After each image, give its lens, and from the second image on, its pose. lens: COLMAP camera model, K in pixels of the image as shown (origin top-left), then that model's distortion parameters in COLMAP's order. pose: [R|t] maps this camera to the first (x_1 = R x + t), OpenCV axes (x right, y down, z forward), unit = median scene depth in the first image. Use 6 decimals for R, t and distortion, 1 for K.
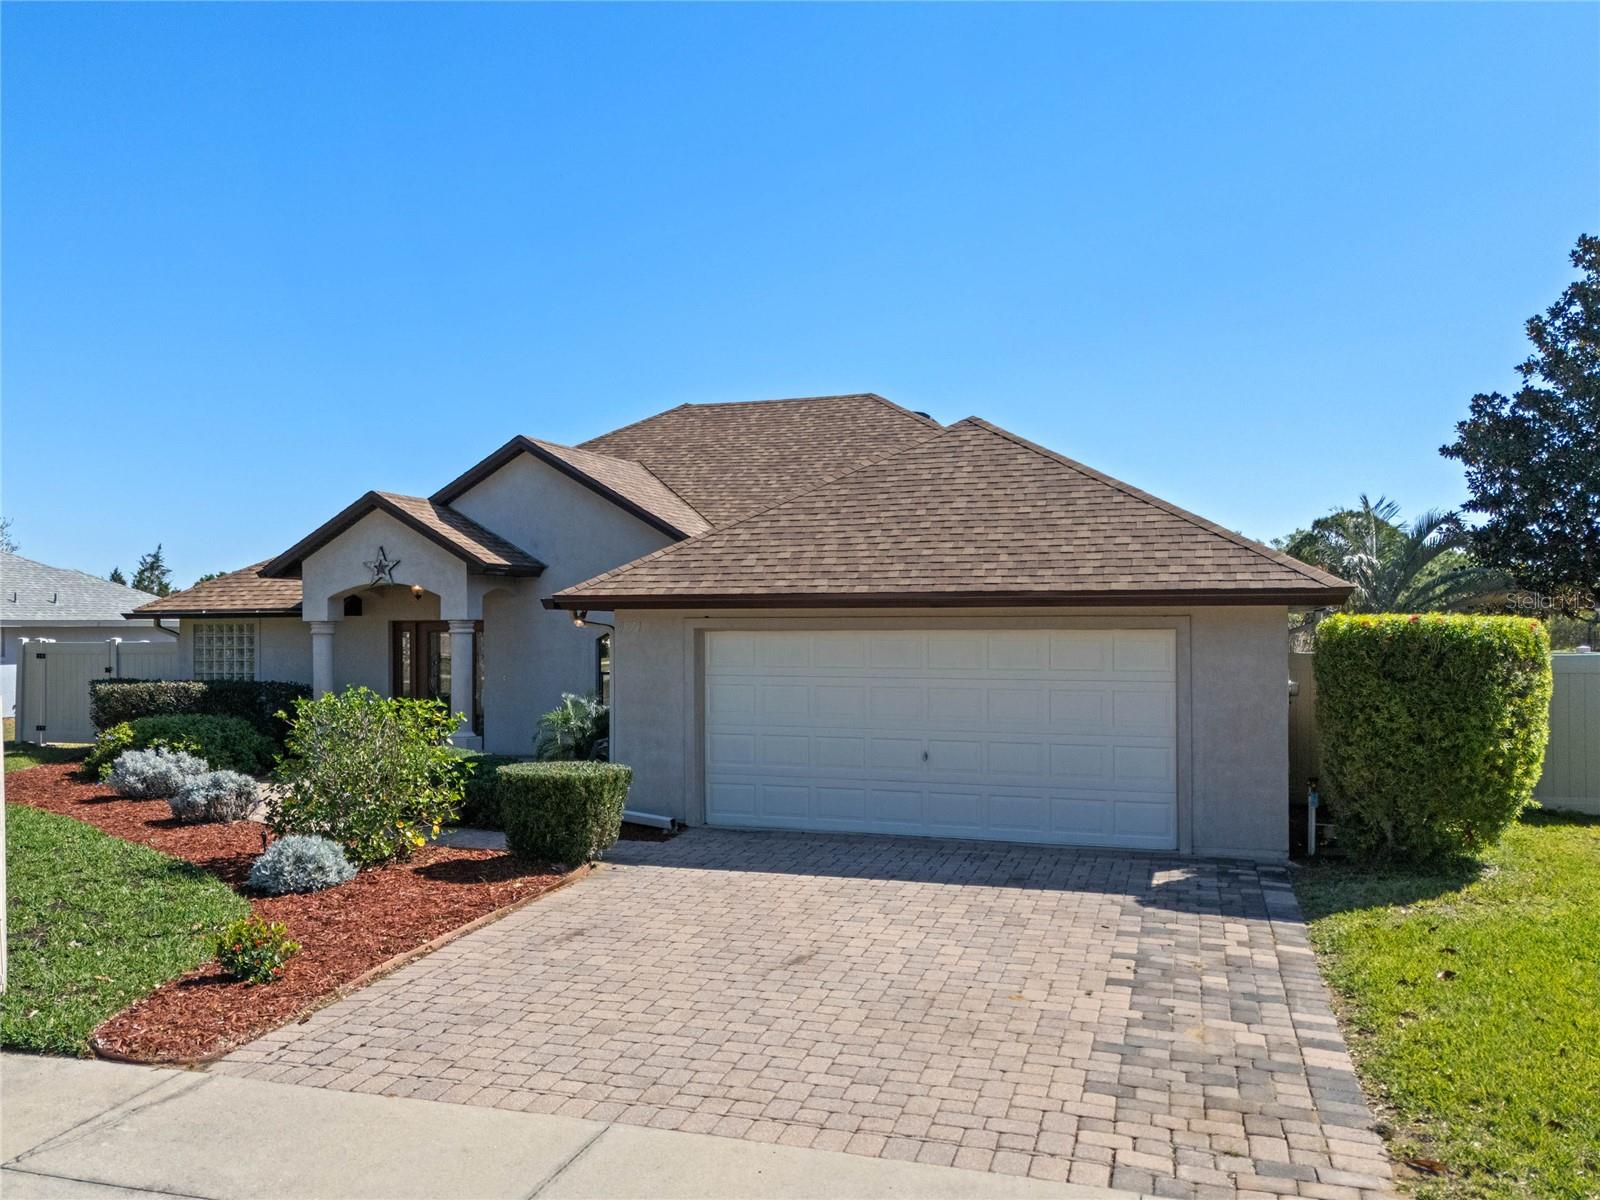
lens RADIAL K [[1165.4, 0, 800.0], [0, 1165.4, 600.0], [0, 0, 1]] dist [0.066813, -0.051064]
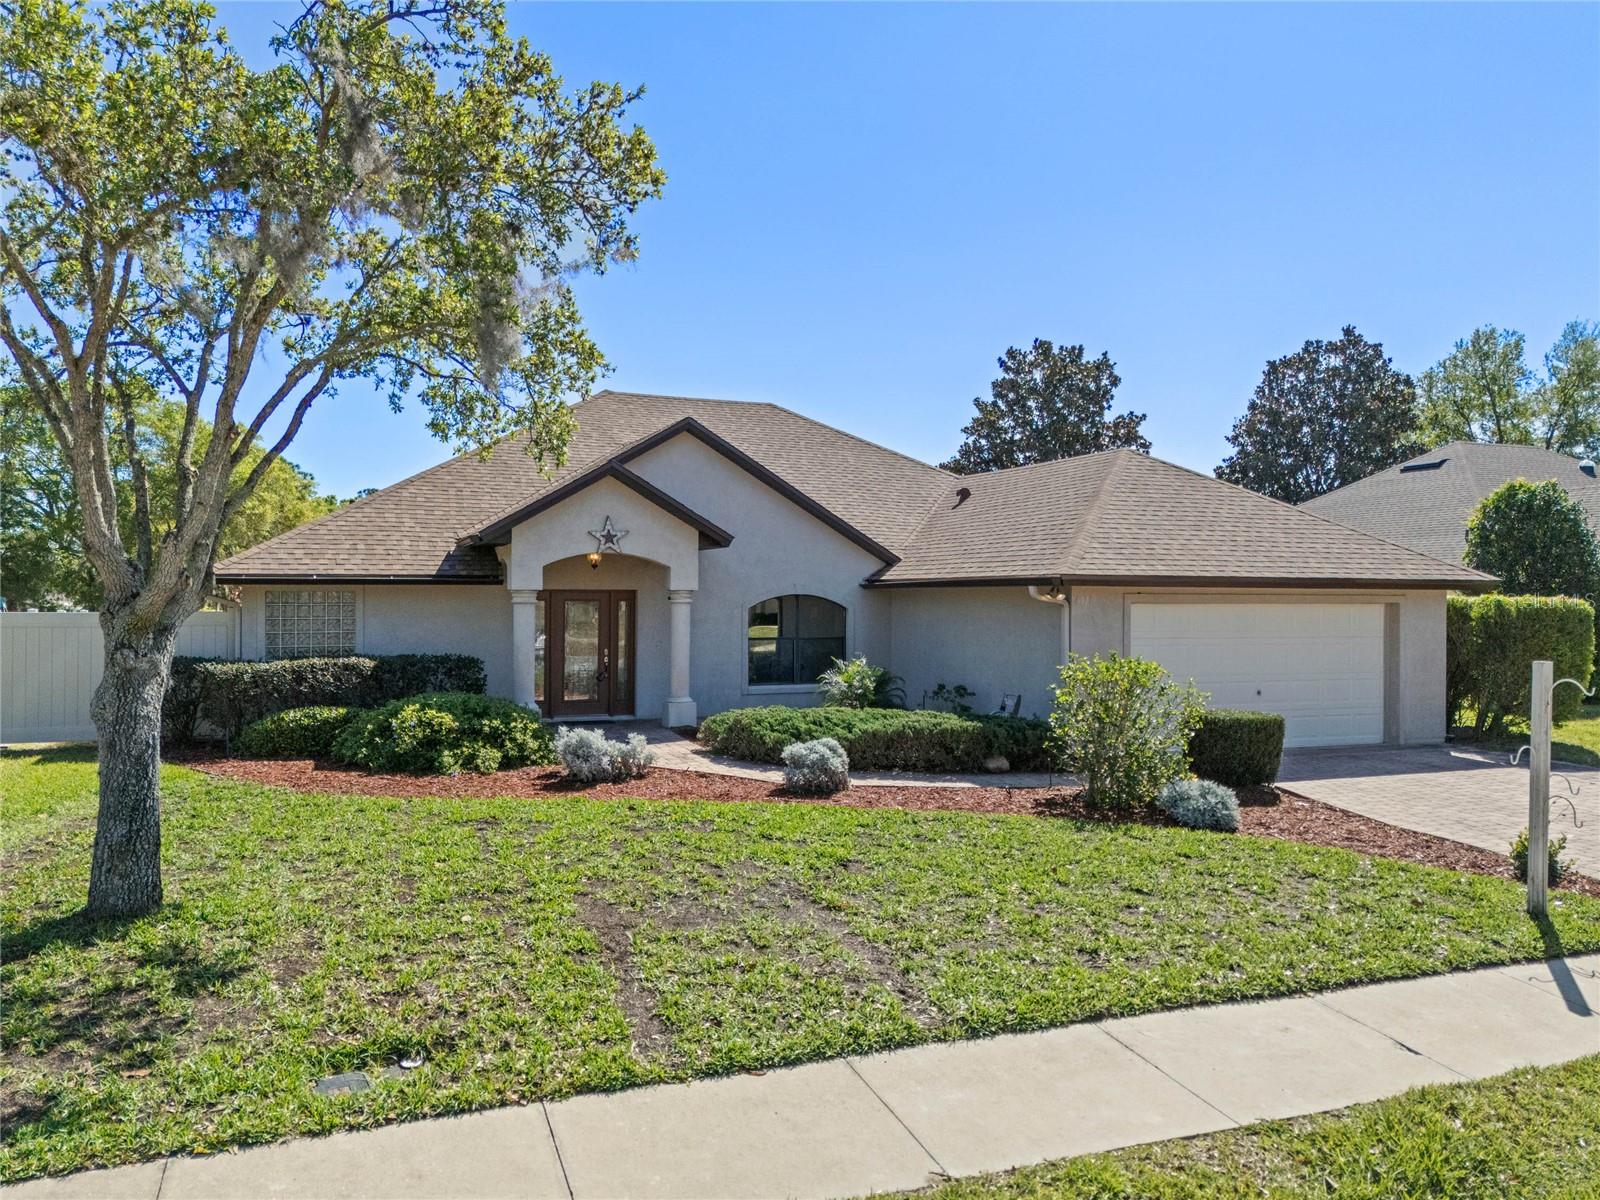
lens RADIAL K [[987.2, 0, 747.2], [0, 987.2, 595.6], [0, 0, 1]] dist [0.048912, -0.024452]
pose [[0.818297, 0.007400, 0.574748, -1.049790], [-0.020421, 0.999660, 0.016203, 0.008485], [-0.574433, -0.024996, 0.818170, 0.350776]]
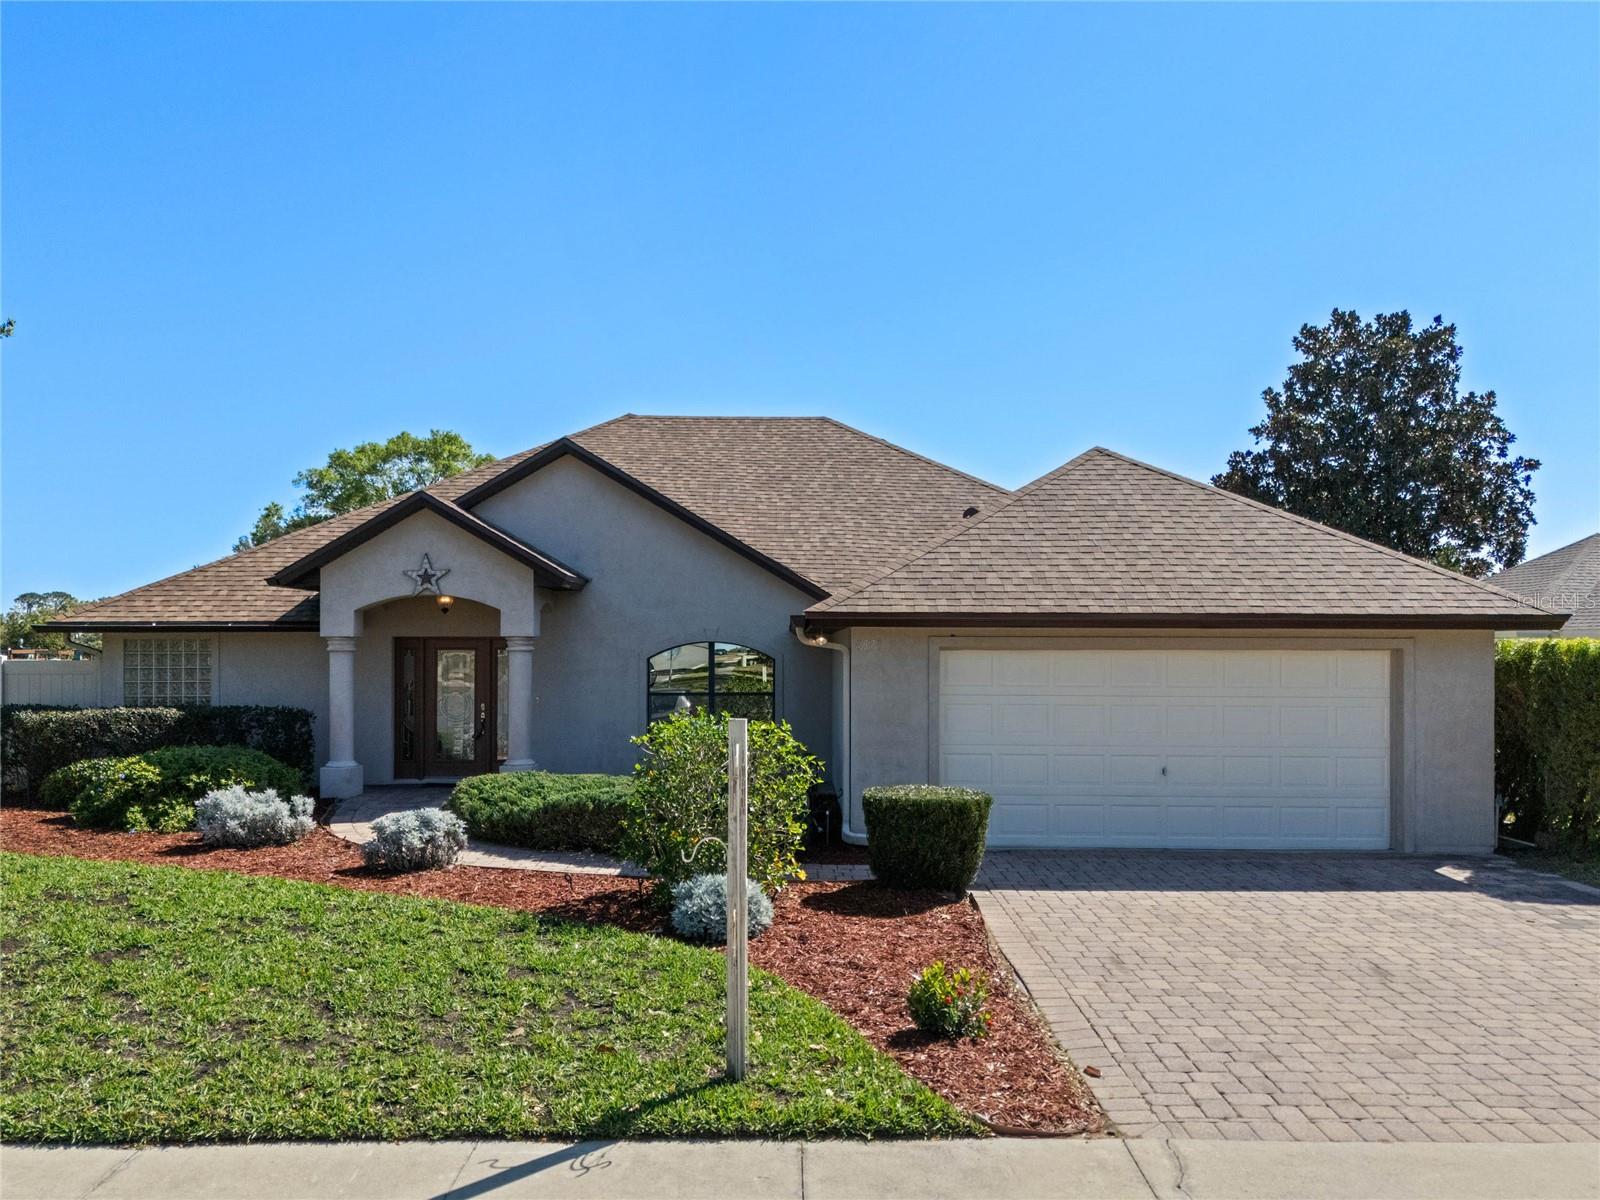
lens RADIAL K [[1141.9, 0, 800.0], [0, 1141.9, 600.0], [0, 0, 1]] dist [0.031663, -0.008150]
pose [[0.954178, 0.016936, 0.298761, -0.489638], [-0.011733, 0.999747, -0.019201, 0.004433], [-0.299010, 0.014816, 0.954135, 0.114064]]
